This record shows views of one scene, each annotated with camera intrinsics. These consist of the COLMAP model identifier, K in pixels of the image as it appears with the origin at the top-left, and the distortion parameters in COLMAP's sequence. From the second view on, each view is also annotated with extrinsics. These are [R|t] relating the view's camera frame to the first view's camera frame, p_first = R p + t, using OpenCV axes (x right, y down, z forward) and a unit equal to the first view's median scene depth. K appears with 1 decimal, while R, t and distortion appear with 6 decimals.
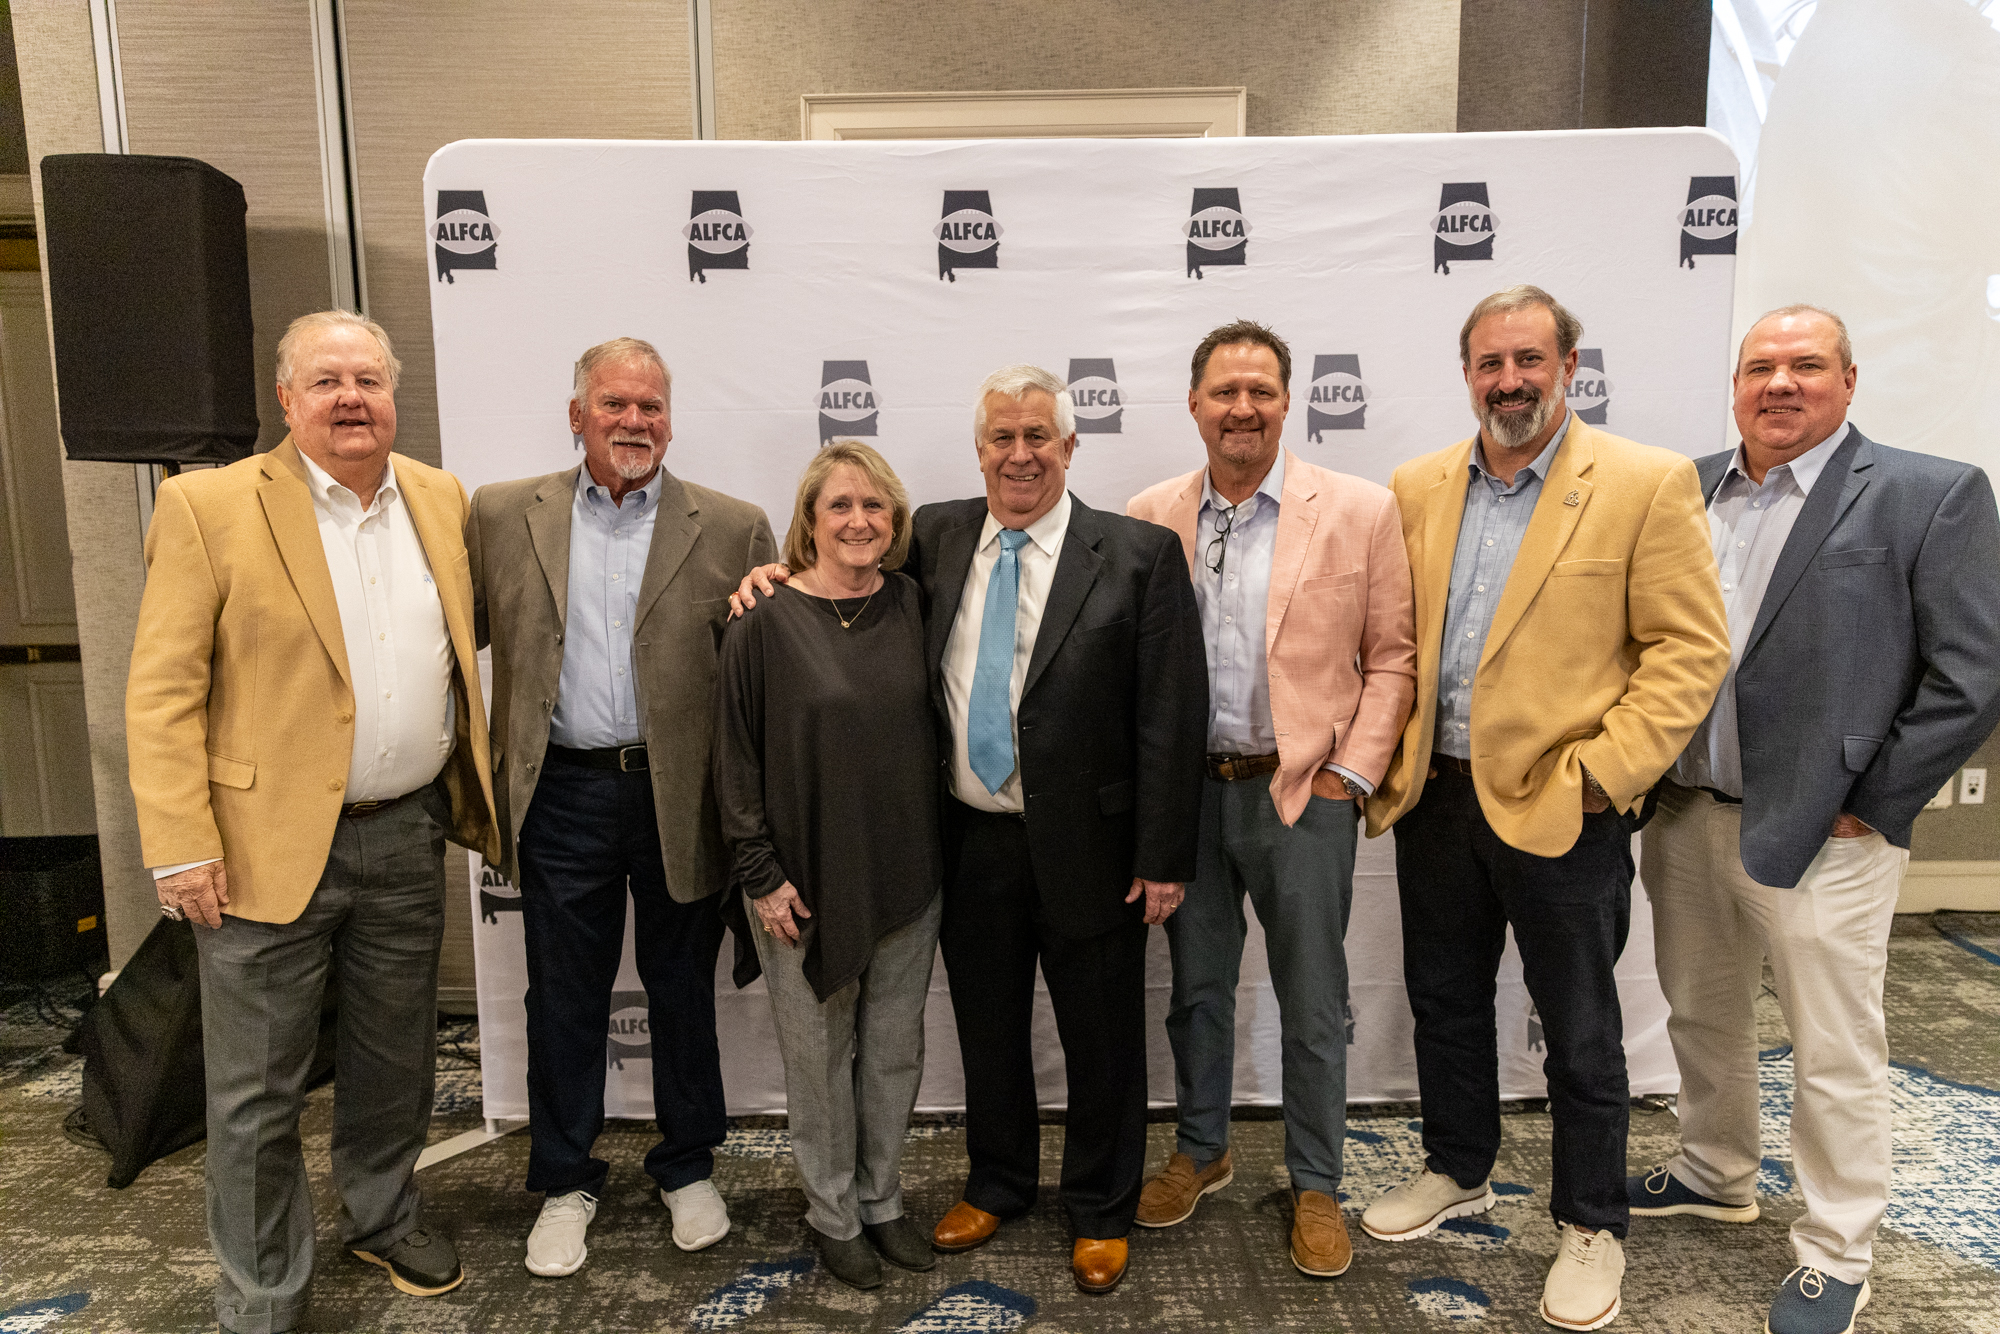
lens RADIAL K [[1323.5, 0, 1000.0], [0, 1323.5, 667.0], [0, 0, 1]] dist [0.003072, 0.009198]
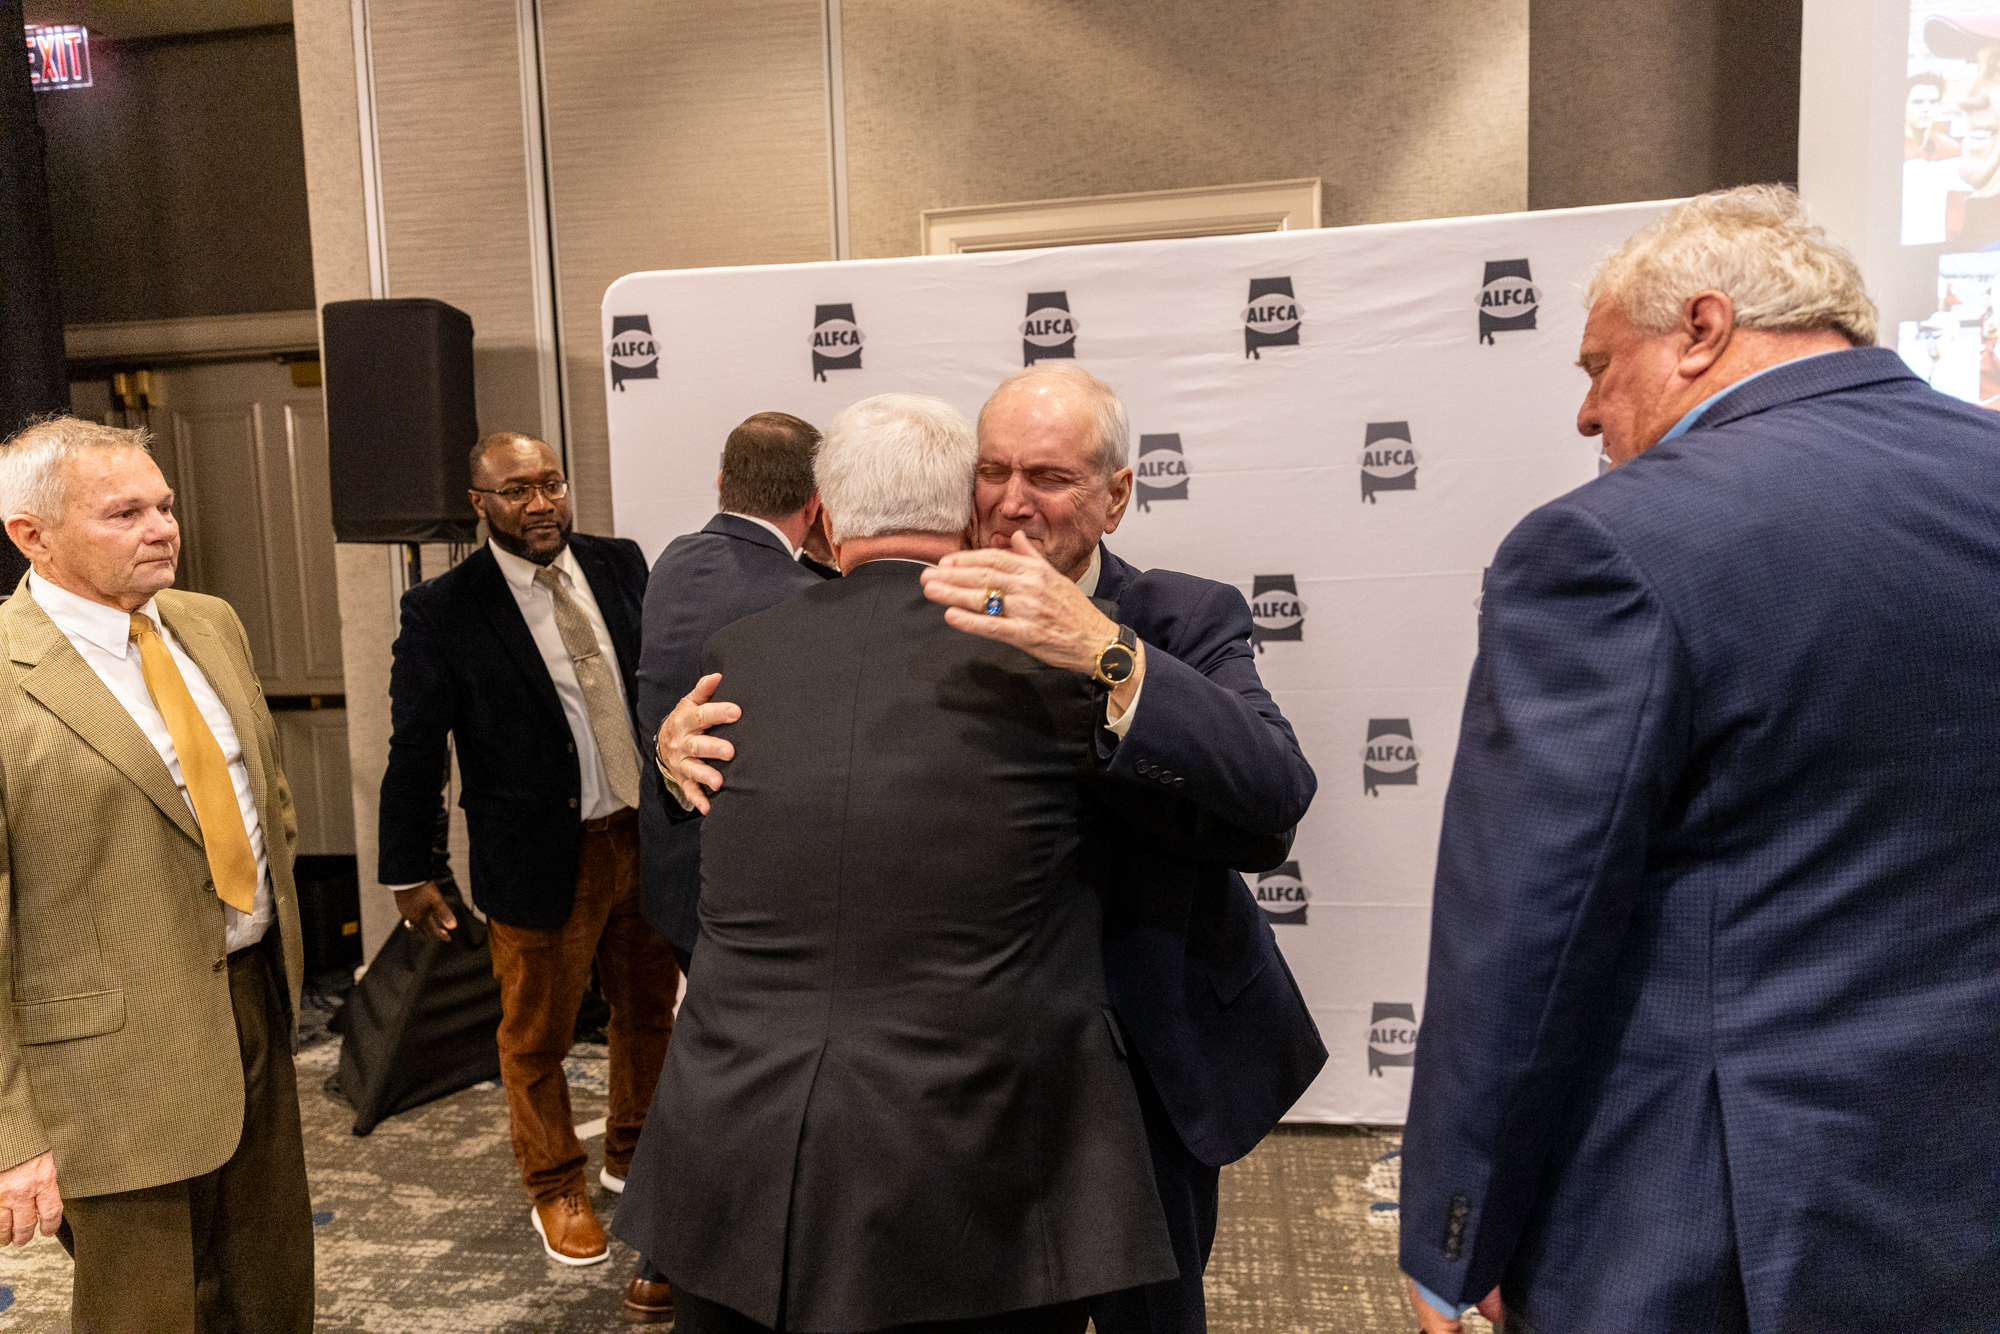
lens RADIAL K [[1306.6, 0, 980.1], [0, 1306.6, 667.8], [0, 0, 1]] dist [0.004208, 0.002994]
pose [[0.985749, -0.005947, -0.168118, 0.103154], [-0.000542, 0.999257, -0.038526, 0.006977], [0.168222, 0.038068, 0.985014, -0.105095]]
